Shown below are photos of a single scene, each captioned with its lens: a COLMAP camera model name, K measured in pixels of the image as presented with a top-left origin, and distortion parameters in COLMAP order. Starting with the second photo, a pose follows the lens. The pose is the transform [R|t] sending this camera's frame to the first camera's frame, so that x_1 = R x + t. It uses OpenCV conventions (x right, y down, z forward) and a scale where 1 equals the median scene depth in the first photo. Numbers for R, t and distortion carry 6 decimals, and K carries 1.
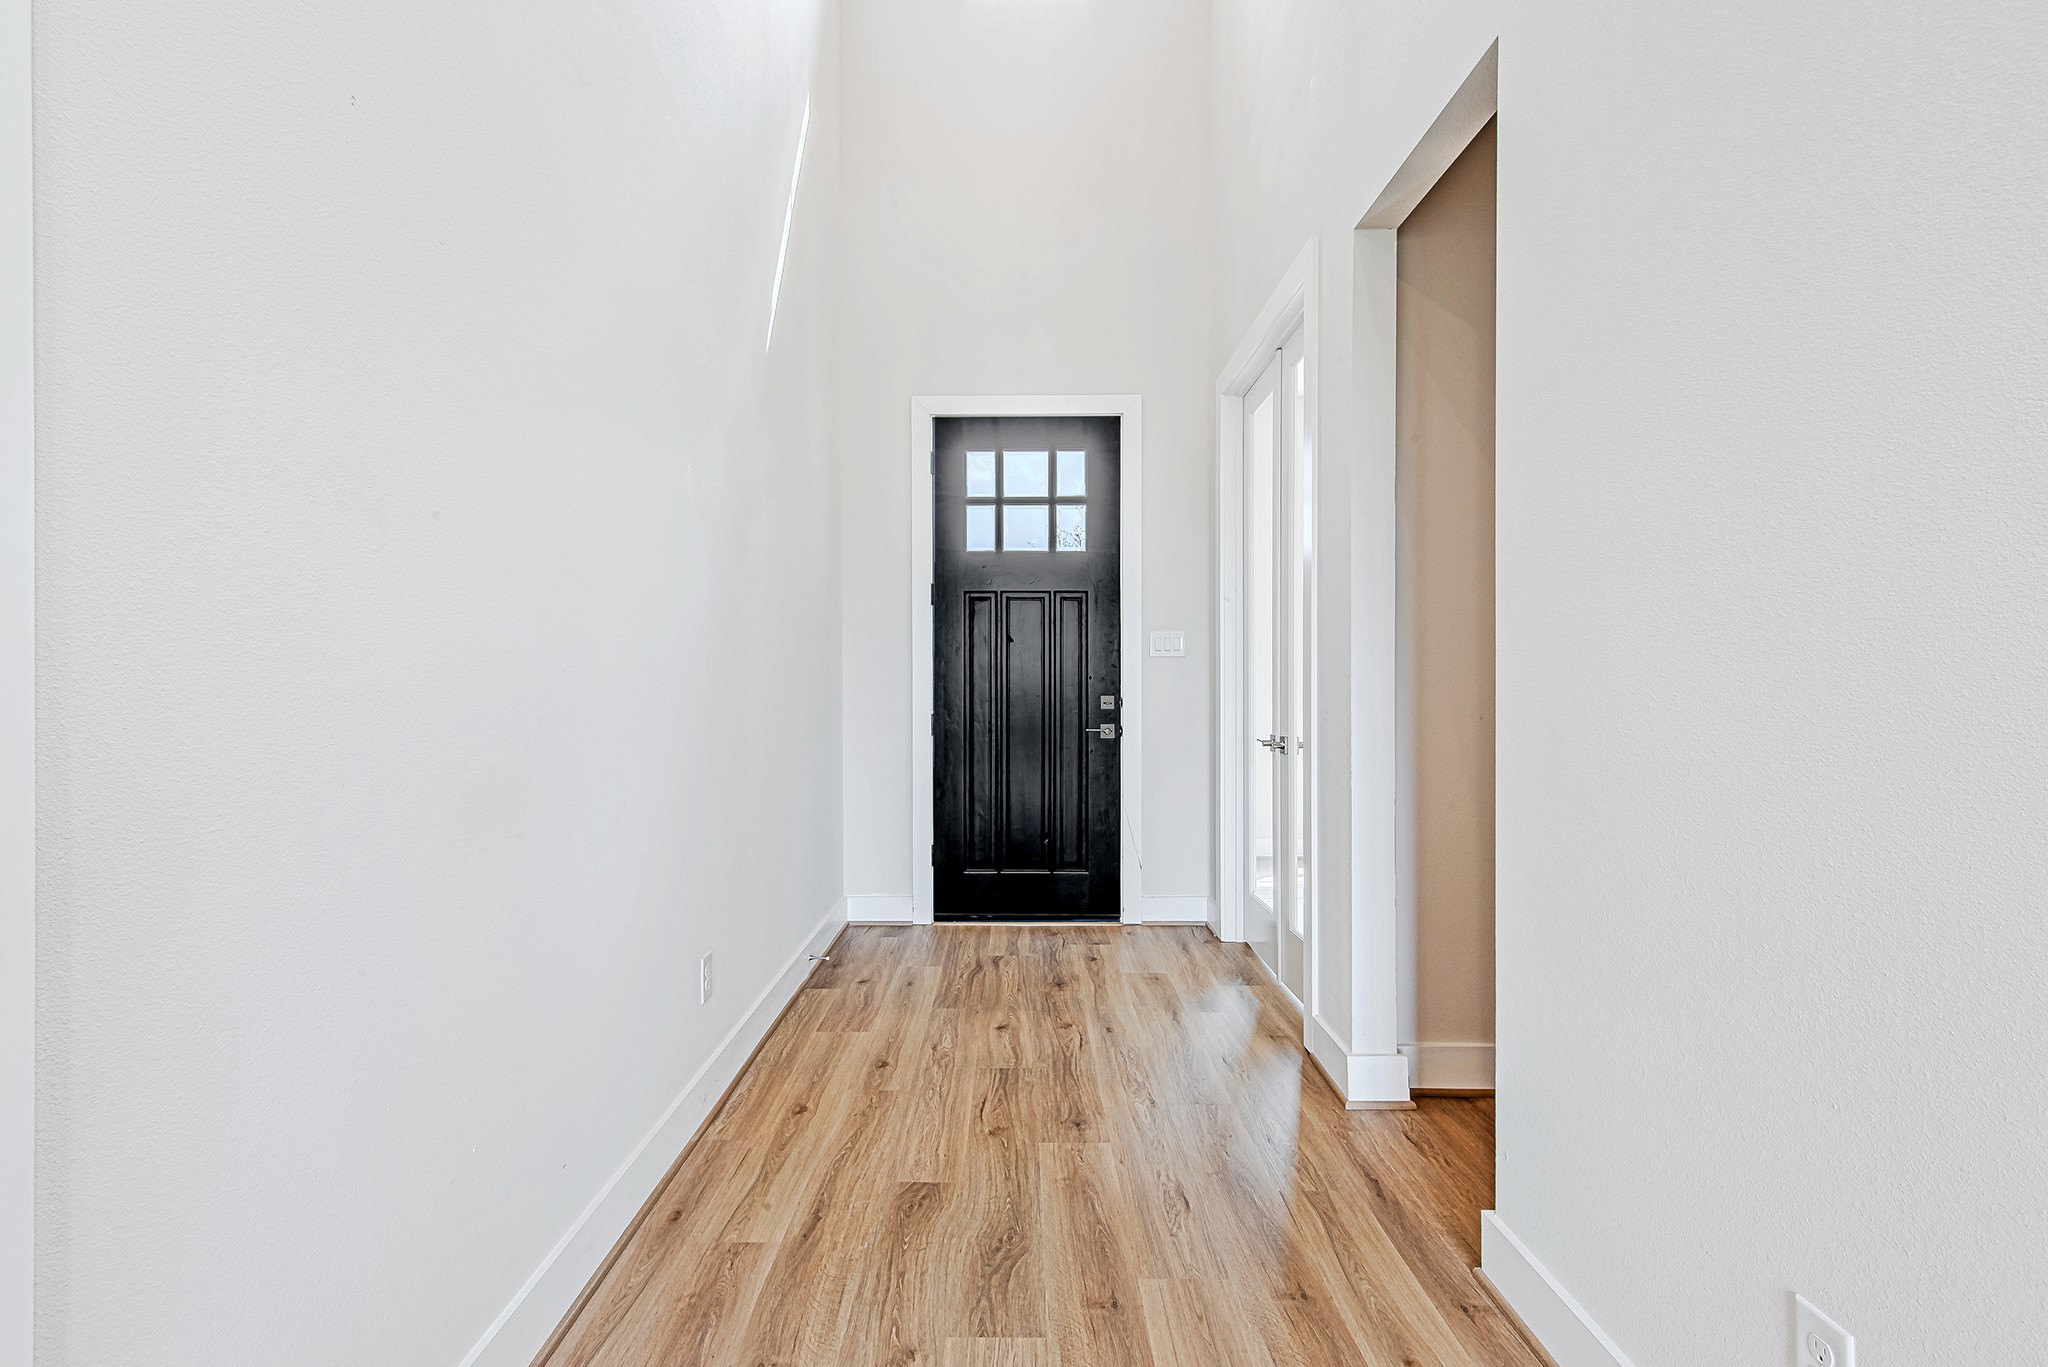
lens RADIAL K [[1052.3, 0, 1019.6], [0, 1052.3, 683.1], [0, 0, 1]] dist [0.020297, 0.000517]
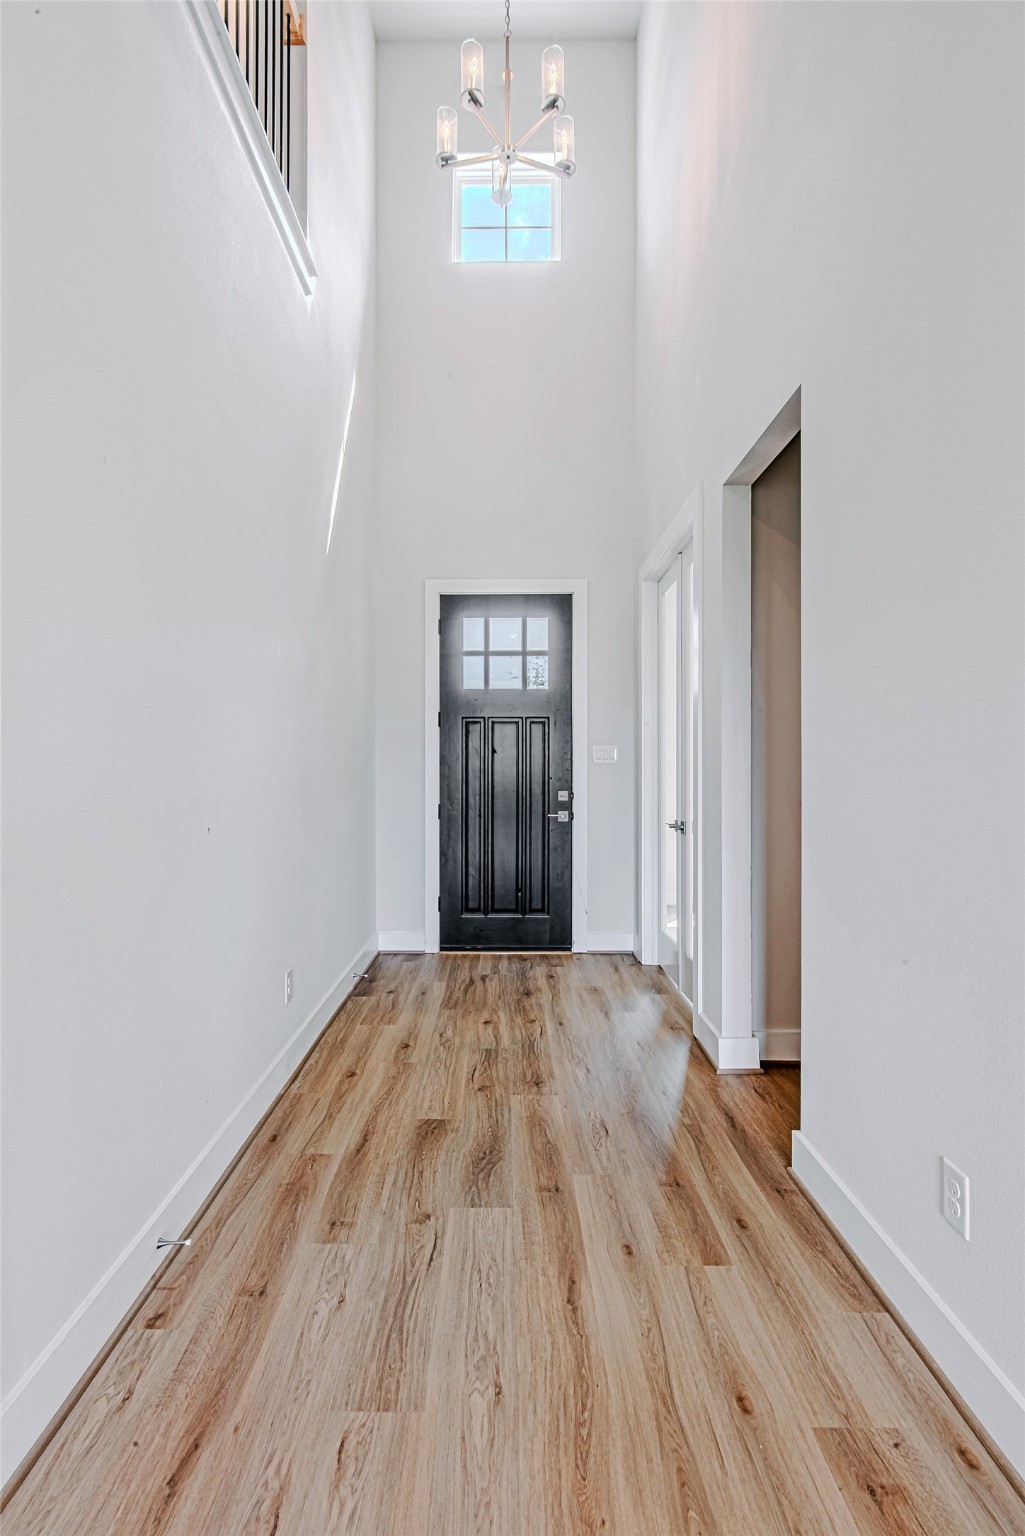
lens RADIAL K [[789.2, 0, 507.1], [0, 789.2, 772.9], [0, 0, 1]] dist [0.020297, 0.000517]
pose [[0.999987, 0.000969, 0.005087, 0.005958], [-0.000955, 0.999996, -0.002794, -0.018134], [-0.005090, 0.002789, 0.999983, -0.115524]]
